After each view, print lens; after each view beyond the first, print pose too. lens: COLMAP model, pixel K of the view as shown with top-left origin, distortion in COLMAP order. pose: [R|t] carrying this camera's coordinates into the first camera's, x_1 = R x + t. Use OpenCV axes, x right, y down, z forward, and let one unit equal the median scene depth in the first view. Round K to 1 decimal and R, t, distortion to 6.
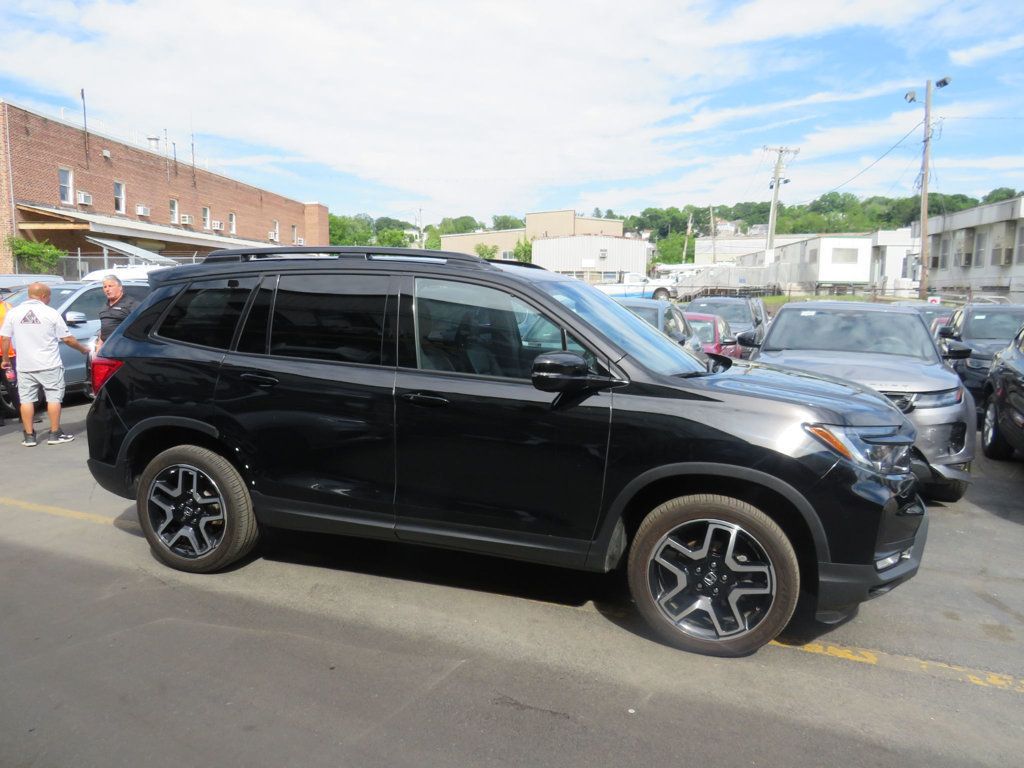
lens RADIAL K [[748.0, 0, 512.0], [0, 748.0, 384.0], [0, 0, 1]] dist [-0.000226, -0.010856]
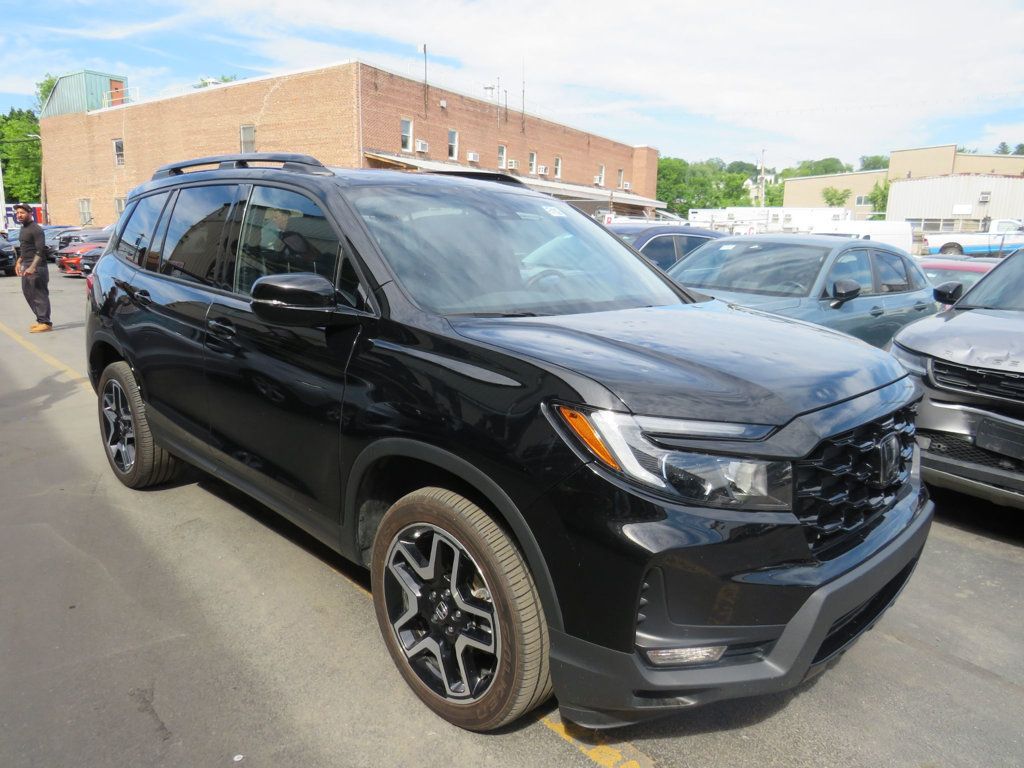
lens RADIAL K [[748.0, 0, 512.0], [0, 748.0, 384.0], [0, 0, 1]] dist [-0.000226, -0.010856]
pose [[0.891615, 0.106172, -0.440171, 0.067848], [-0.076797, 0.993496, 0.084076, -0.001118], [0.446234, -0.041159, 0.893969, 0.047314]]
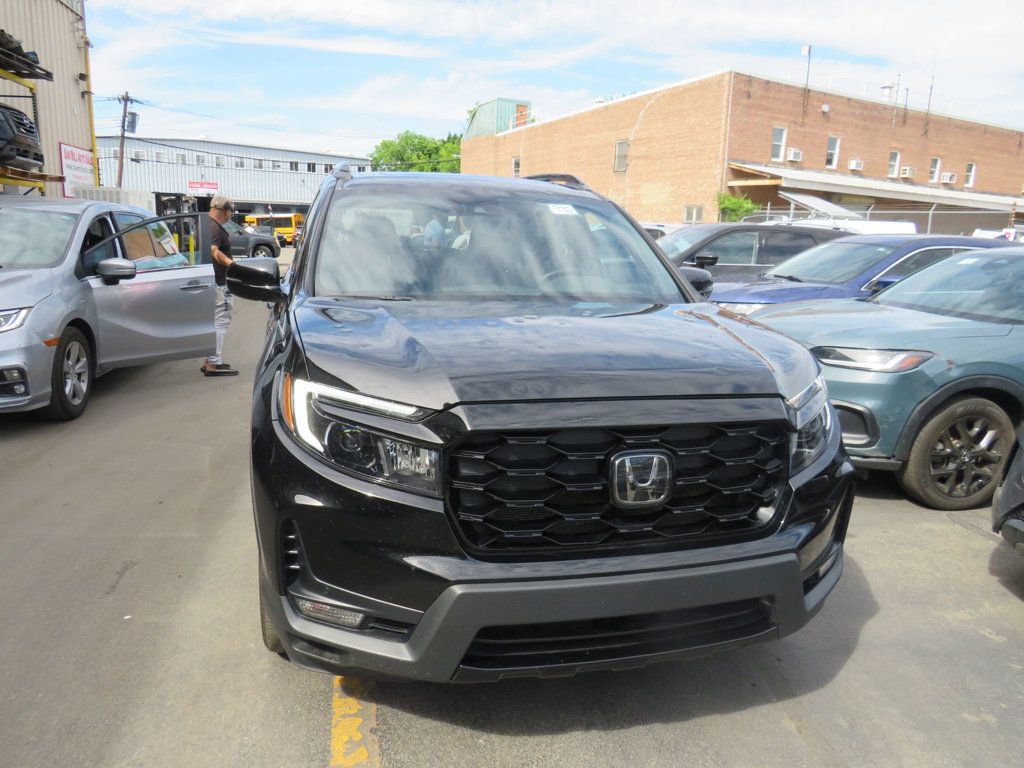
lens RADIAL K [[756.8, 0, 512.0], [0, 756.8, 384.0], [0, 0, 1]] dist [-0.007969, 0.035044]
pose [[0.561084, 0.184147, -0.807016, 0.108569], [-0.147327, 0.981591, 0.121551, -0.004501], [0.814542, 0.050695, 0.577885, 0.076718]]
